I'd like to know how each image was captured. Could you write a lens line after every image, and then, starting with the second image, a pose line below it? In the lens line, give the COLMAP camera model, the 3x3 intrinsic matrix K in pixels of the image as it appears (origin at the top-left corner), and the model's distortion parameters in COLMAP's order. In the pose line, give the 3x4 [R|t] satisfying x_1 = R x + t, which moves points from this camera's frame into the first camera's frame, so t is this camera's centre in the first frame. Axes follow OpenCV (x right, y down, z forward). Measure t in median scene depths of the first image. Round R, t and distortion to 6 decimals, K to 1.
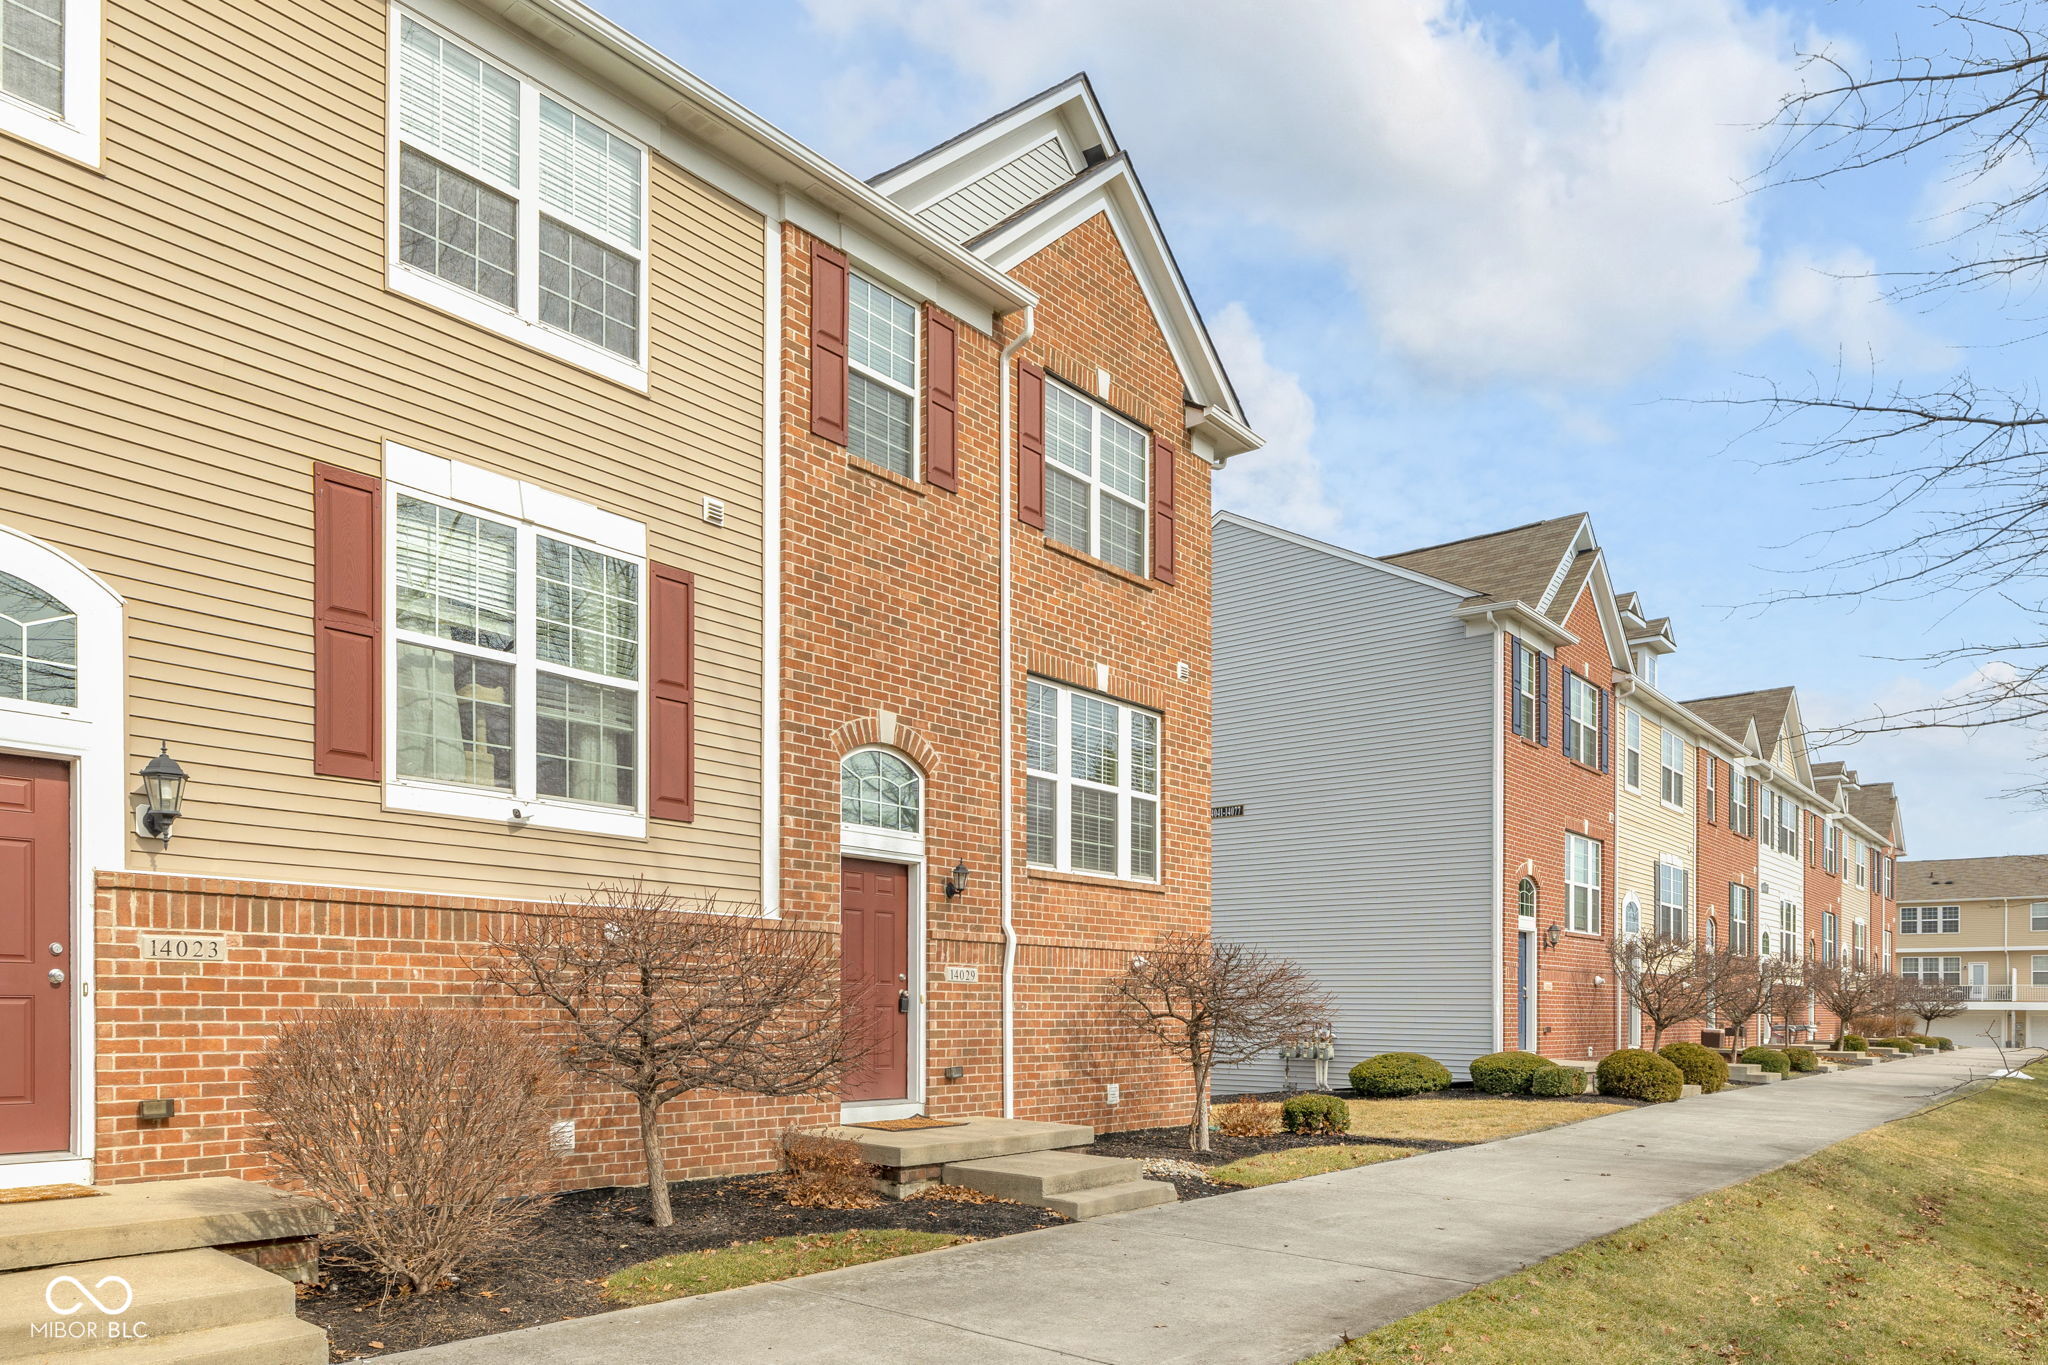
lens RADIAL K [[1241.7, 0, 1024.0], [0, 1241.7, 682.5], [0, 0, 1]] dist [-0.004742, -0.000880]
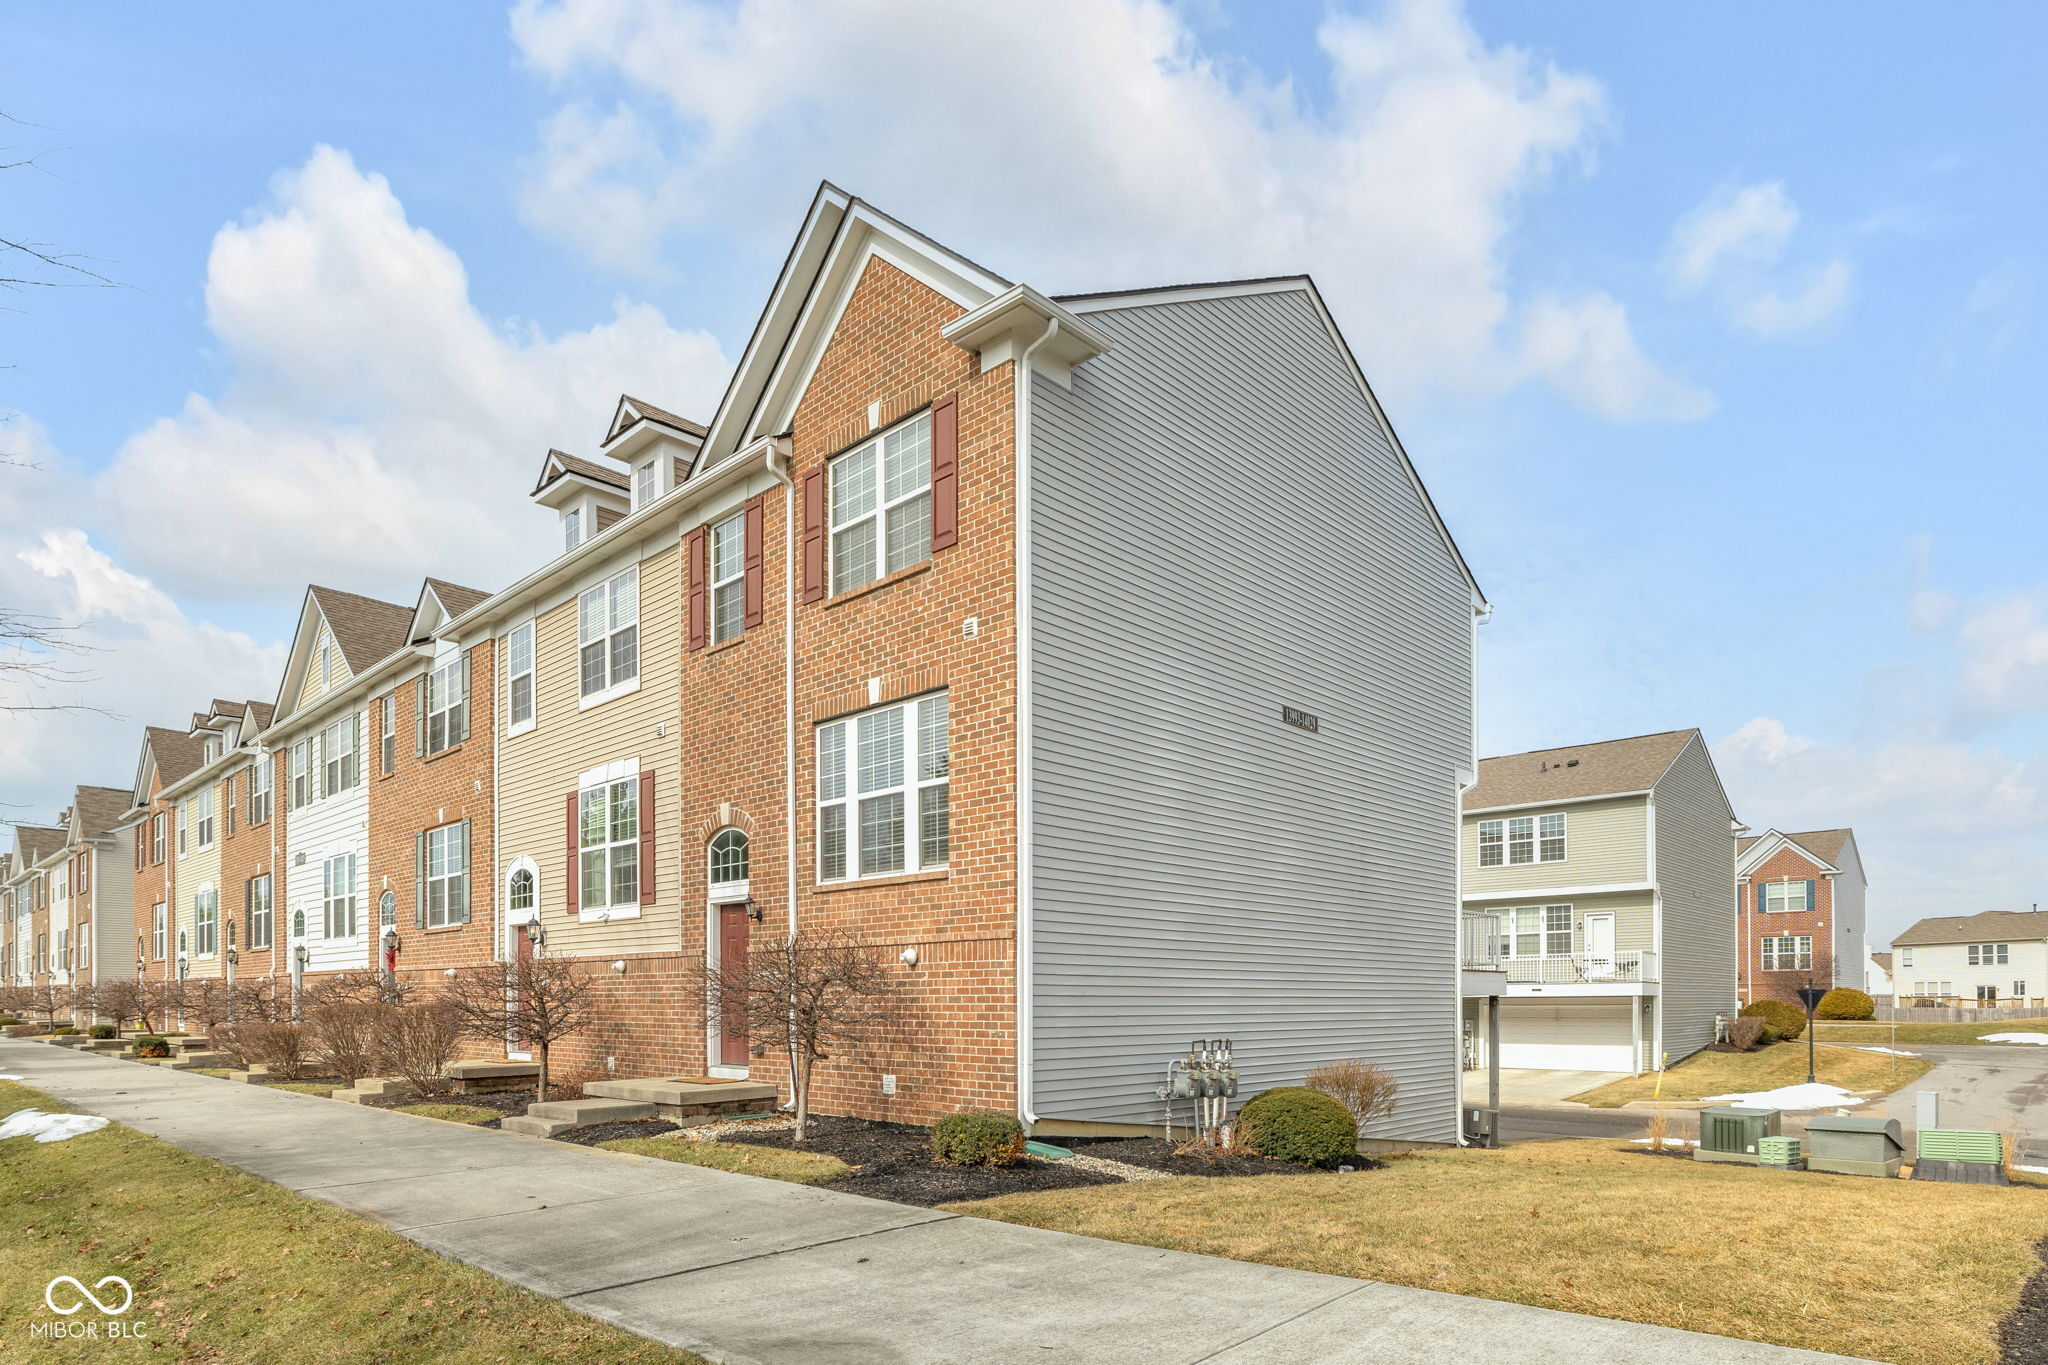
lens RADIAL K [[1241.7, 0, 1024.0], [0, 1241.7, 682.5], [0, 0, 1]] dist [-0.004742, -0.000880]
pose [[-0.086235, -0.256069, -0.962804, 1.343847], [0.251445, 0.929525, -0.269739, 0.384468], [0.964022, -0.265354, -0.015770, 1.425065]]
